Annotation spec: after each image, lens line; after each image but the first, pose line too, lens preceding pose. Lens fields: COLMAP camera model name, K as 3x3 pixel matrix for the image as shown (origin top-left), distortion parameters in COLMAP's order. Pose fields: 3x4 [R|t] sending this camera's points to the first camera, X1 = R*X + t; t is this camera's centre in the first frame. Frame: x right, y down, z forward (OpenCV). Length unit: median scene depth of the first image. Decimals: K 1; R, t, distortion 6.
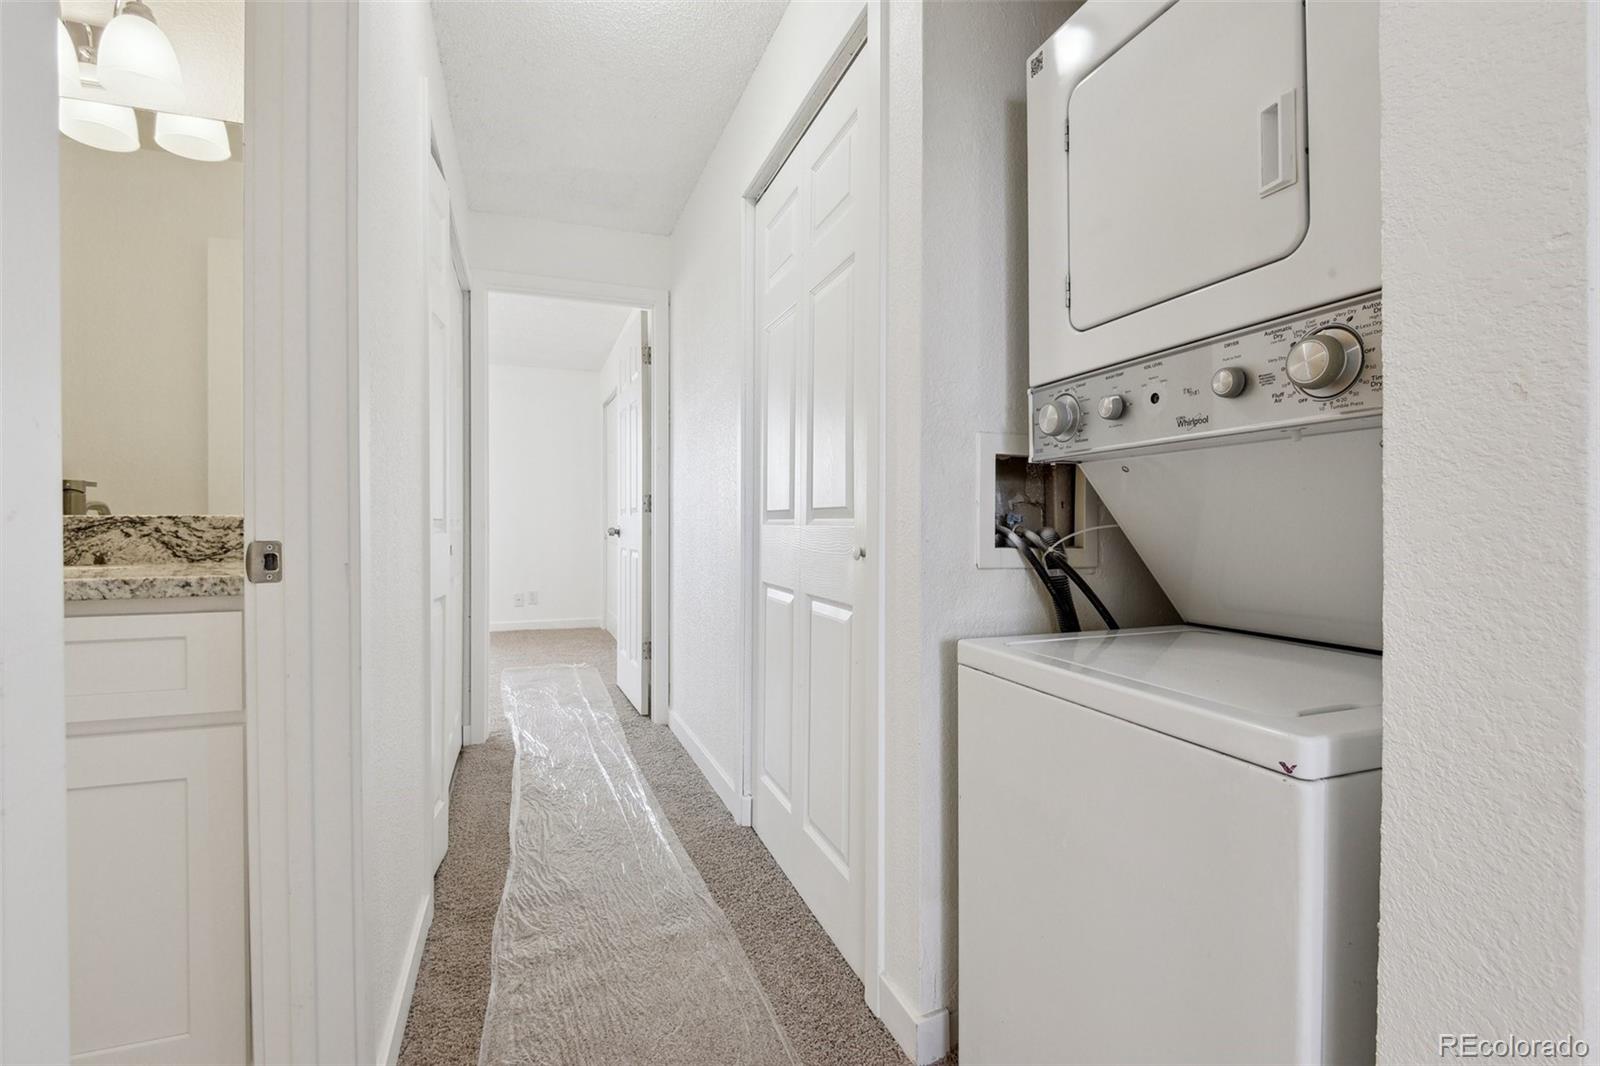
lens RADIAL K [[739.3, 0, 791.1], [0, 739.3, 529.5], [0, 0, 1]] dist [0.014082, -0.004911]
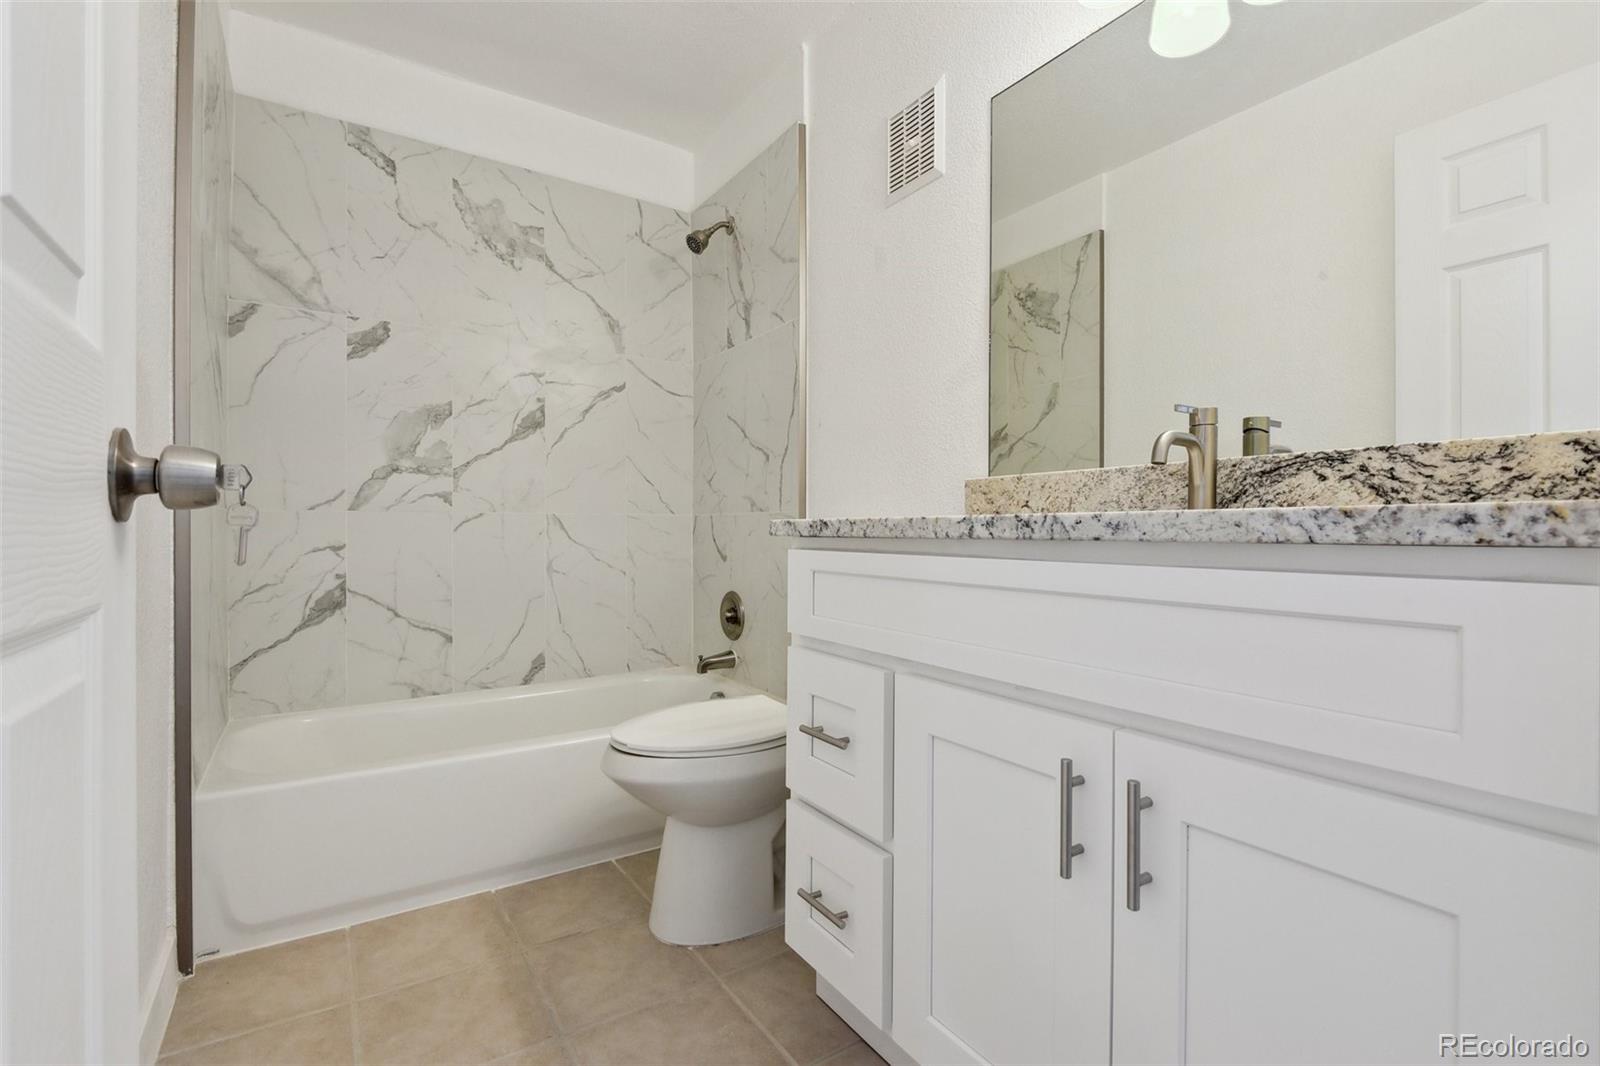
lens RADIAL K [[739.3, 0, 791.3], [0, 739.3, 535.7], [0, 0, 1]] dist [0.014082, -0.004911]
pose [[0.251170, 0.003096, -0.967938, -0.334179], [-0.001955, 0.999994, 0.002691, 0.061530], [0.967941, 0.001217, 0.251174, 0.335515]]
